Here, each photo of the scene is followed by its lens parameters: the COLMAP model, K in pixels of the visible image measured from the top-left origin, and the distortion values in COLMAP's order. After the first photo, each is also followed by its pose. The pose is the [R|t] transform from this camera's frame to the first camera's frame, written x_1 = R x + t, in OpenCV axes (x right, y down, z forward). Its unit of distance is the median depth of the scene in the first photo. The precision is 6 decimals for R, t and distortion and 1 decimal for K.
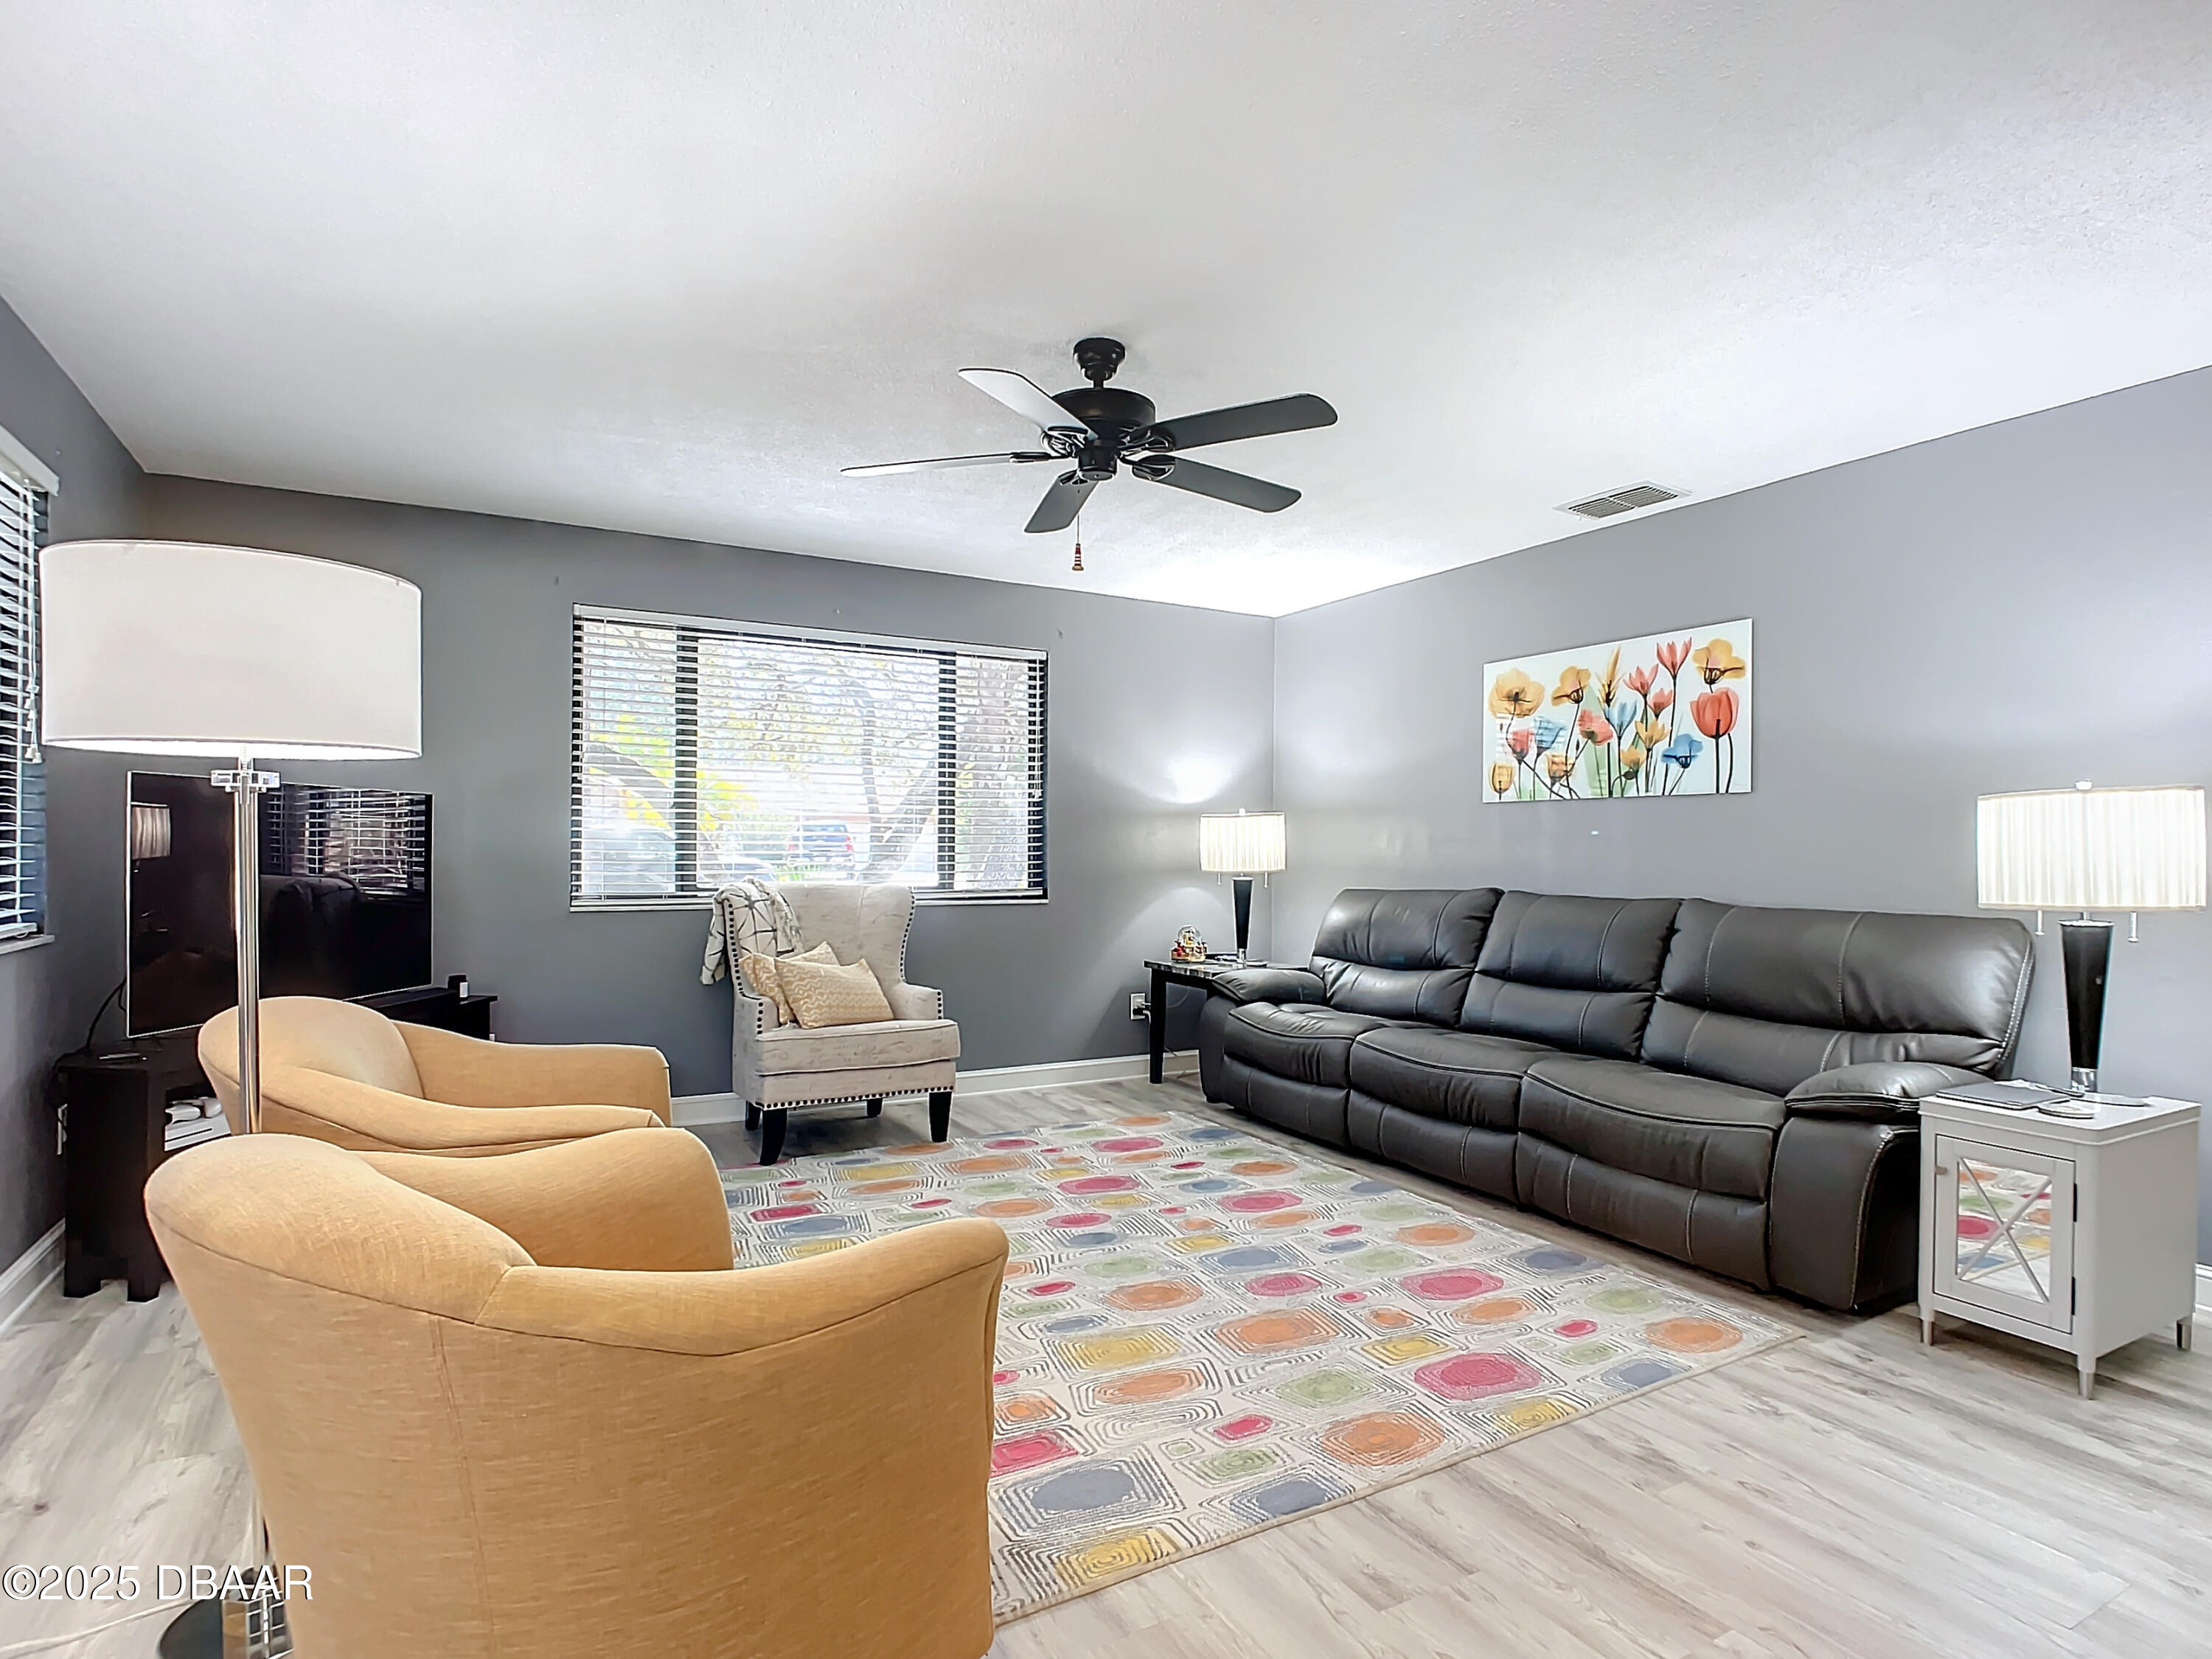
lens RADIAL K [[1199.0, 0, 1095.3], [0, 1199.0, 845.7], [0, 0, 1]] dist [-0.028155, 0.007452]
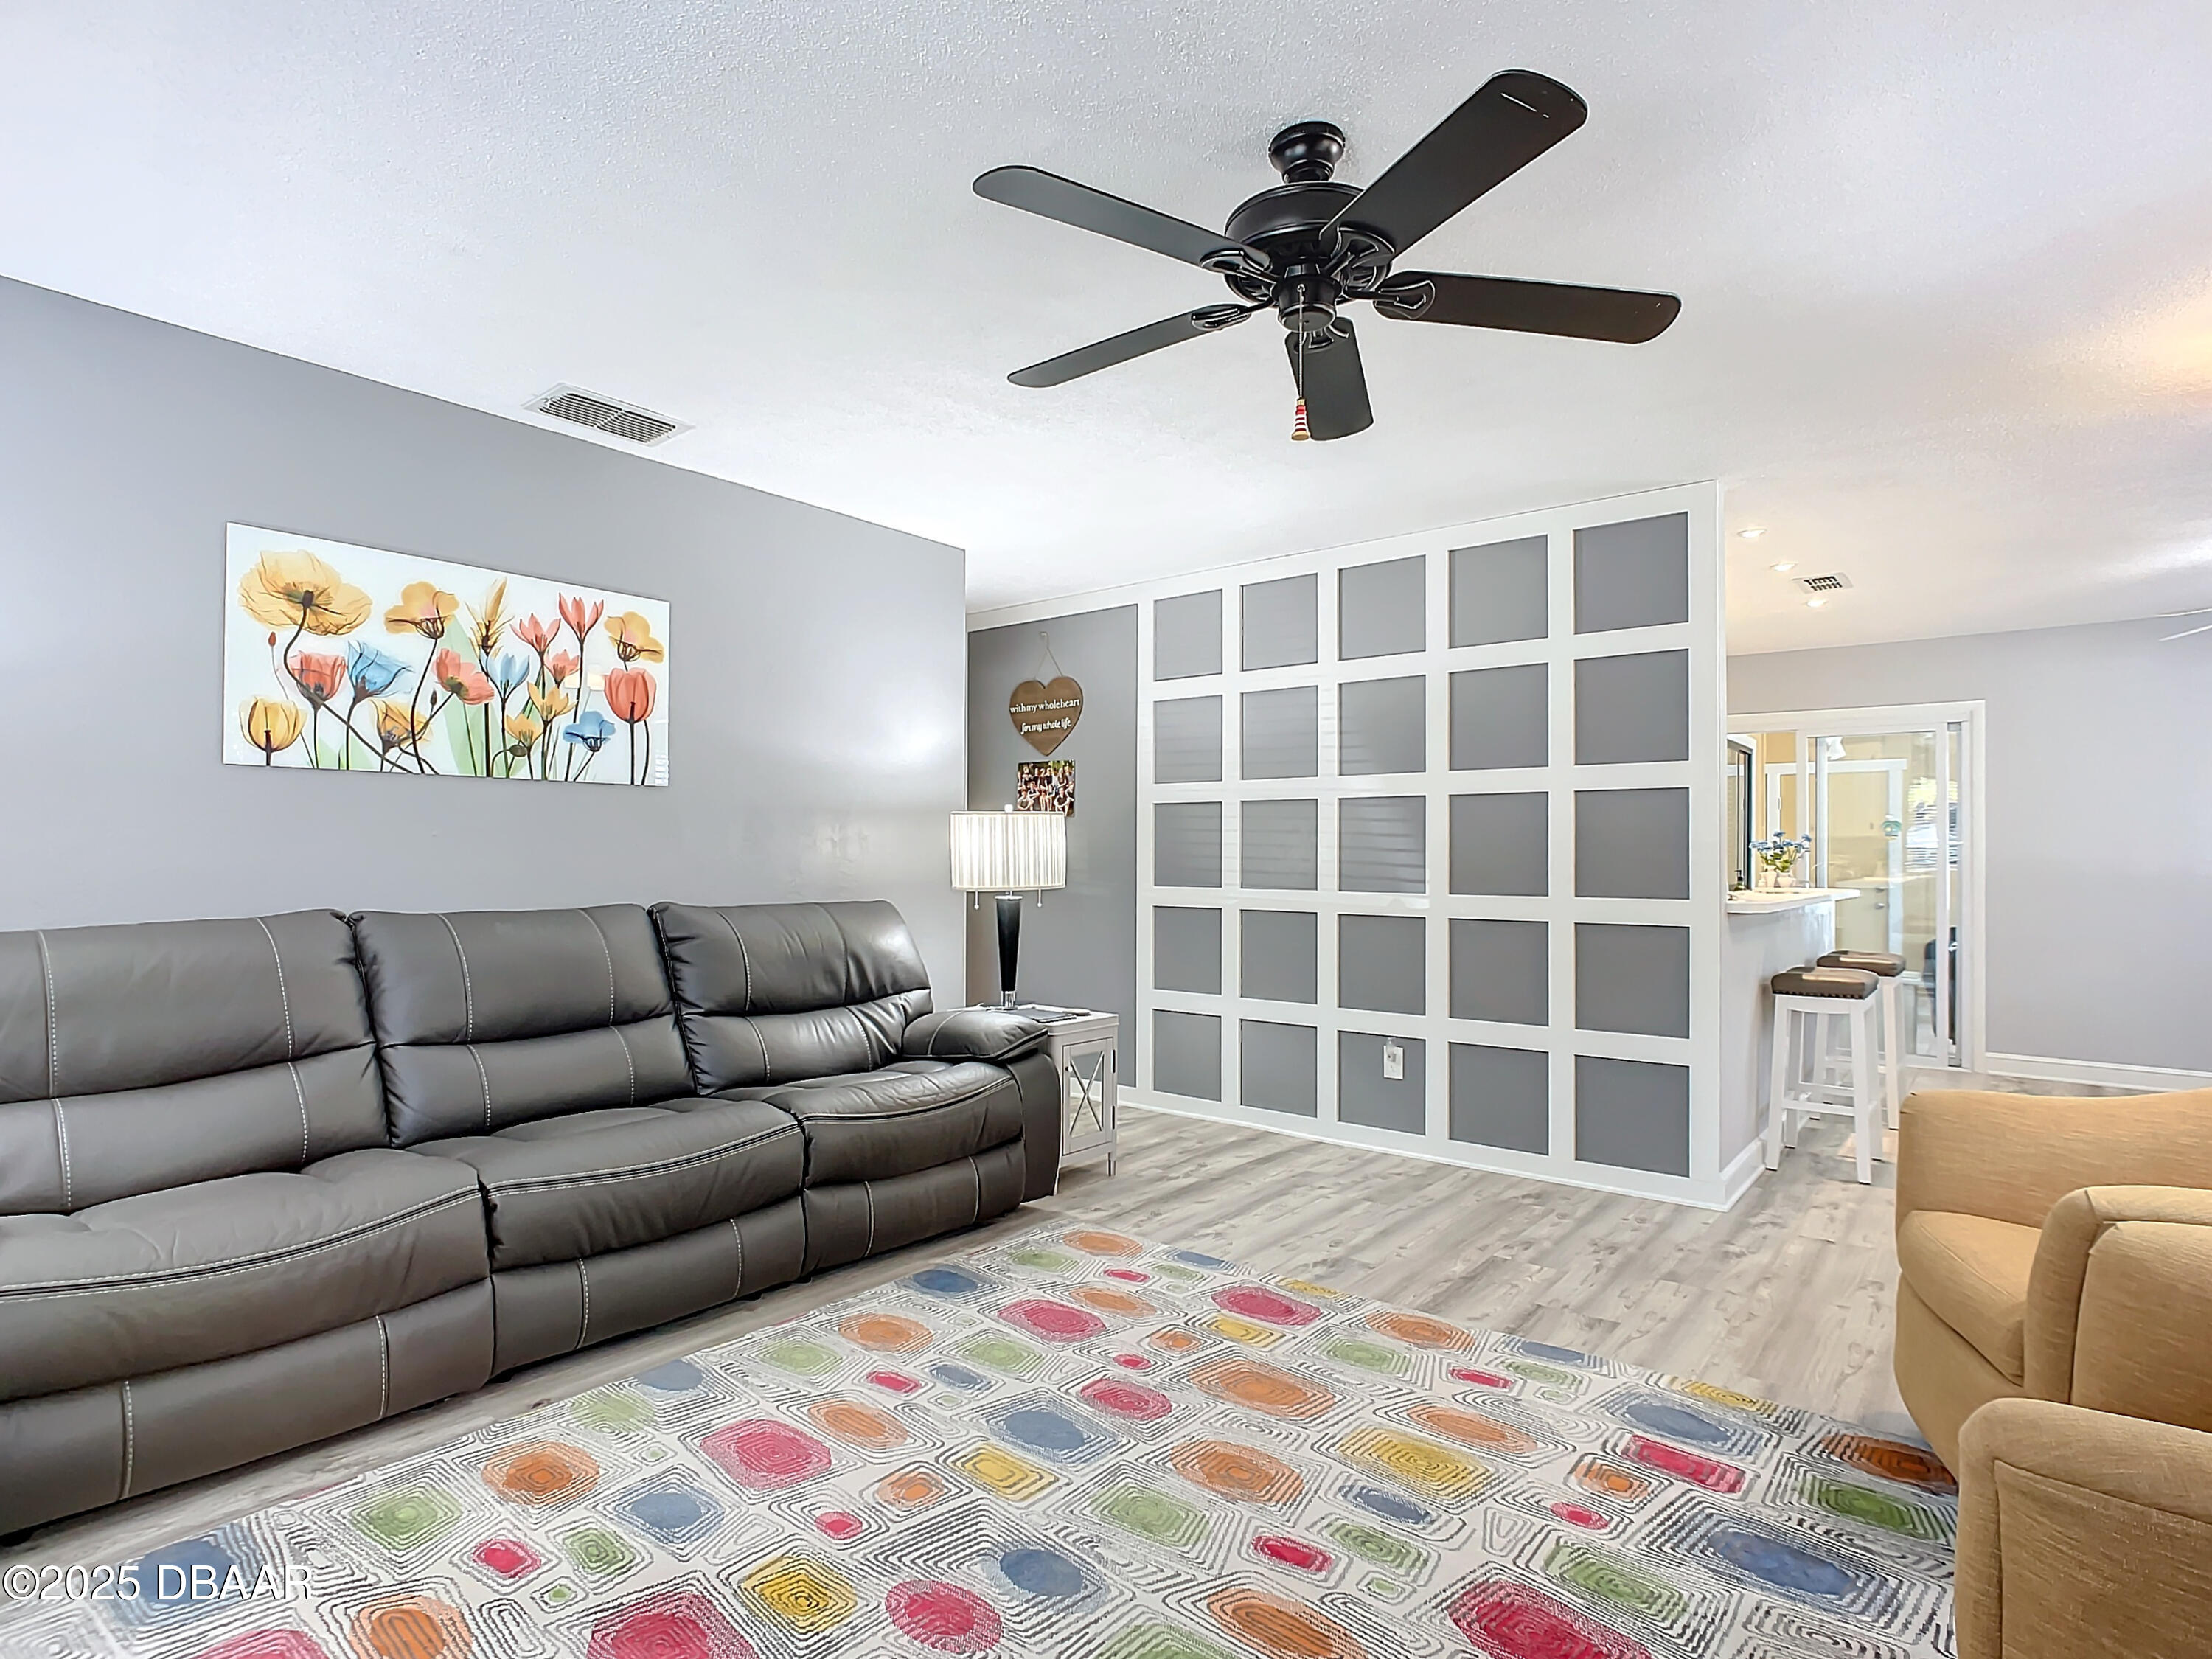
lens RADIAL K [[1199.0, 0, 1089.4], [0, 1199.0, 841.4], [0, 0, 1]] dist [-0.028155, 0.007452]
pose [[-0.388351, -0.003463, 0.921505, -0.440895], [-0.013956, 0.999900, -0.002124, -0.004156], [-0.921406, -0.013686, -0.388361, 1.033197]]
